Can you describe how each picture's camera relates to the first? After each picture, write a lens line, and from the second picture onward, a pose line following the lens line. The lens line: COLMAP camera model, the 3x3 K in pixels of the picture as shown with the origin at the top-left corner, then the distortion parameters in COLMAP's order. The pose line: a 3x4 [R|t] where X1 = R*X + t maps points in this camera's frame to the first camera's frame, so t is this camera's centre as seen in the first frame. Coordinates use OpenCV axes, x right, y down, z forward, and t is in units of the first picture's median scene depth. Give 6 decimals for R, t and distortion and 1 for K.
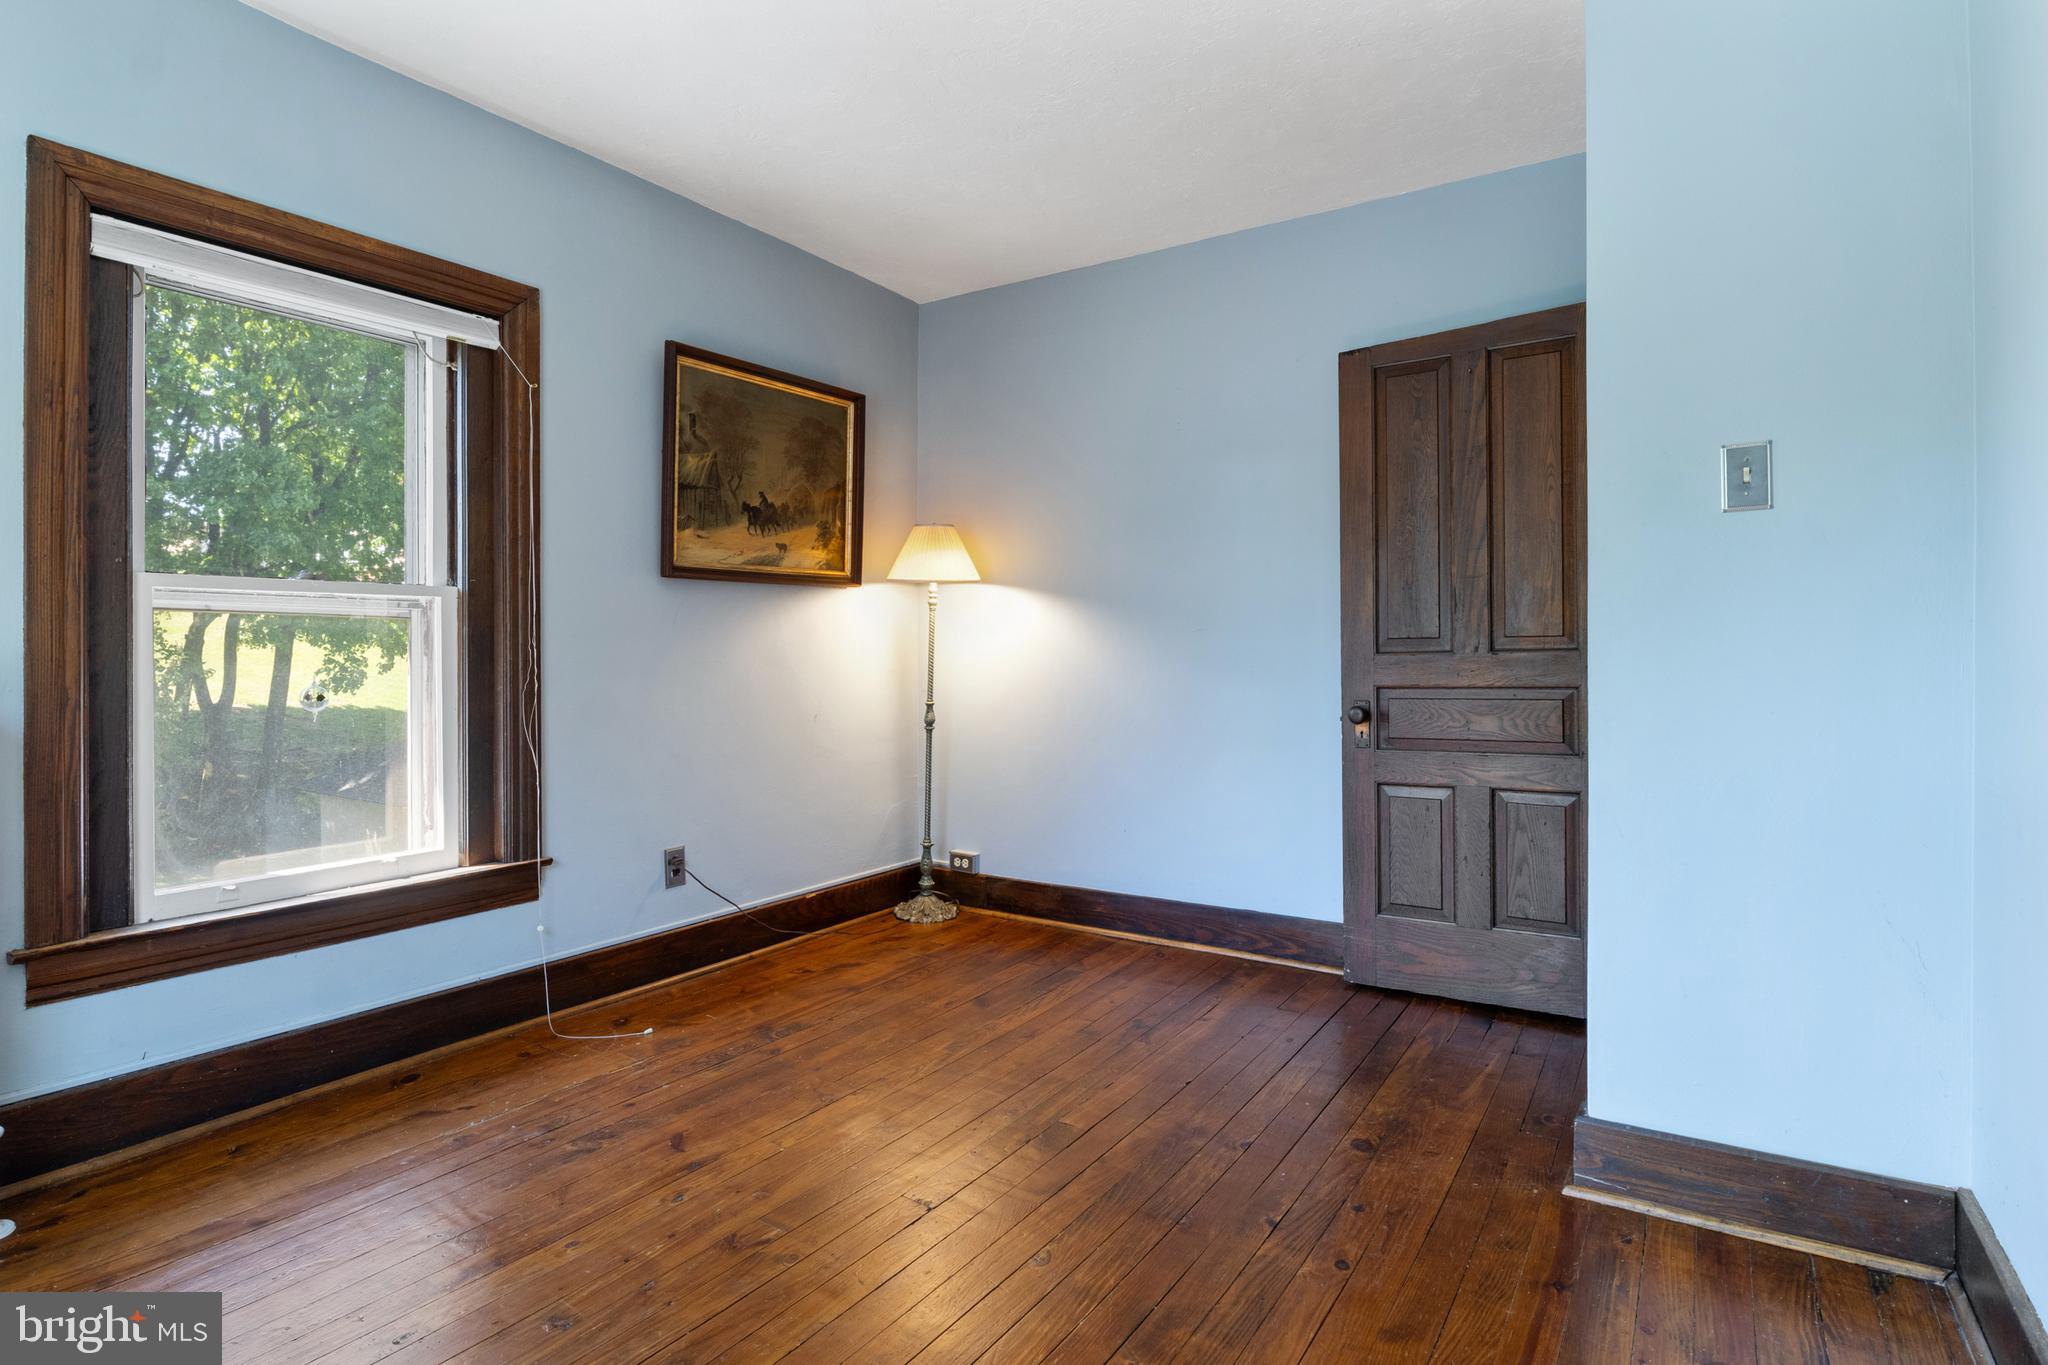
lens RADIAL K [[1054.8, 0, 1028.1], [0, 1054.8, 669.0], [0, 0, 1]] dist [-0.005514, -0.002106]
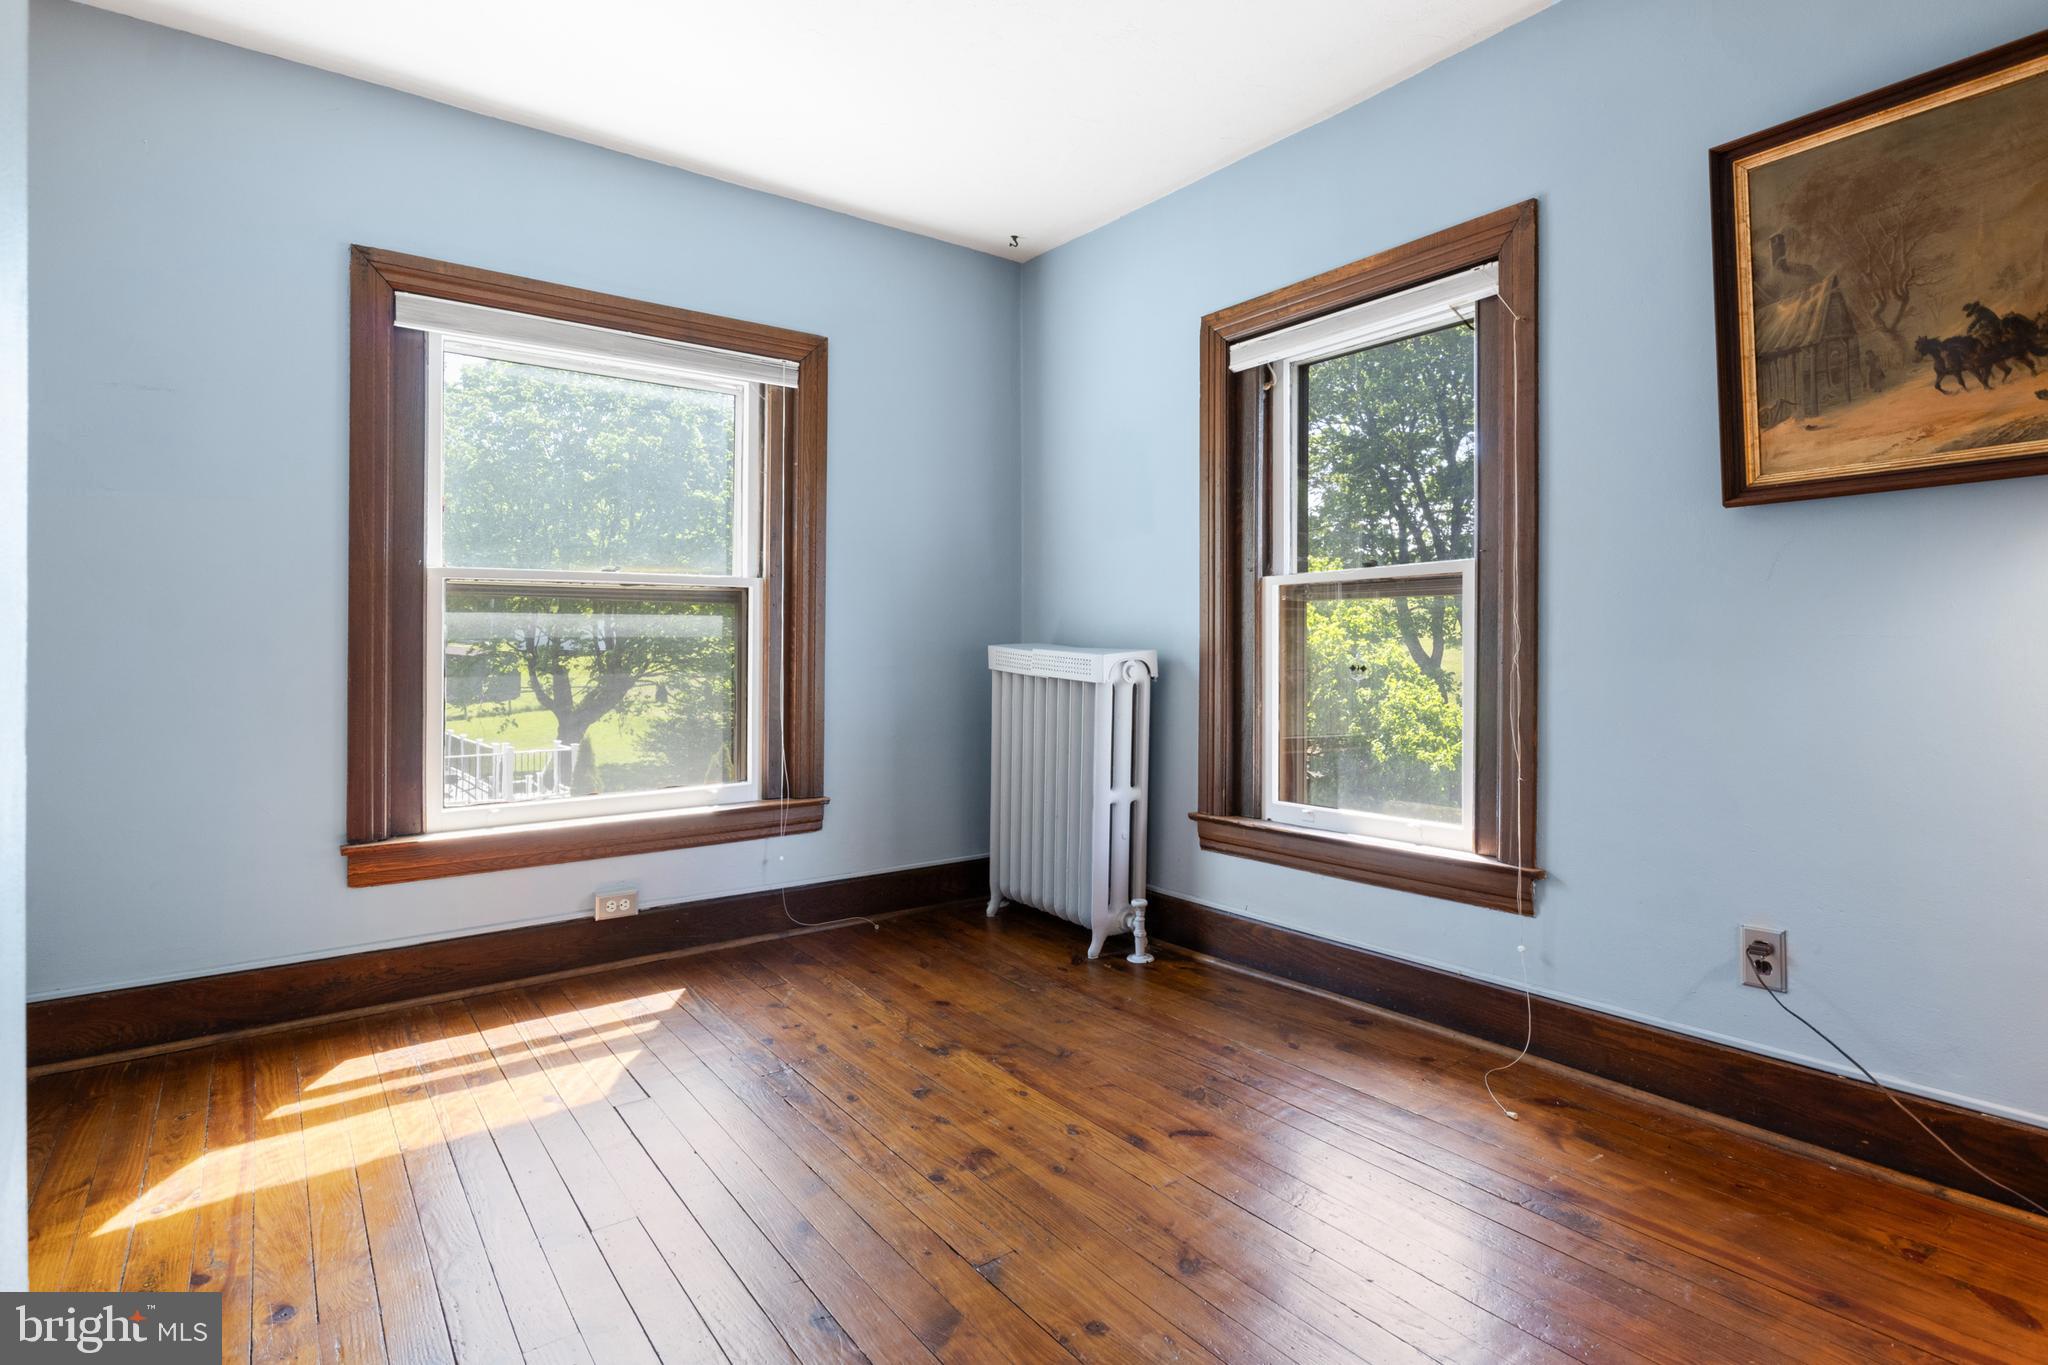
lens RADIAL K [[1054.8, 0, 1030.4], [0, 1054.8, 664.0], [0, 0, 1]] dist [-0.005514, -0.002106]
pose [[-0.359484, 0.013778, -0.933050, 0.422622], [-0.009896, 0.999778, 0.018576, 0.002236], [0.933099, 0.015912, -0.359268, 0.825840]]
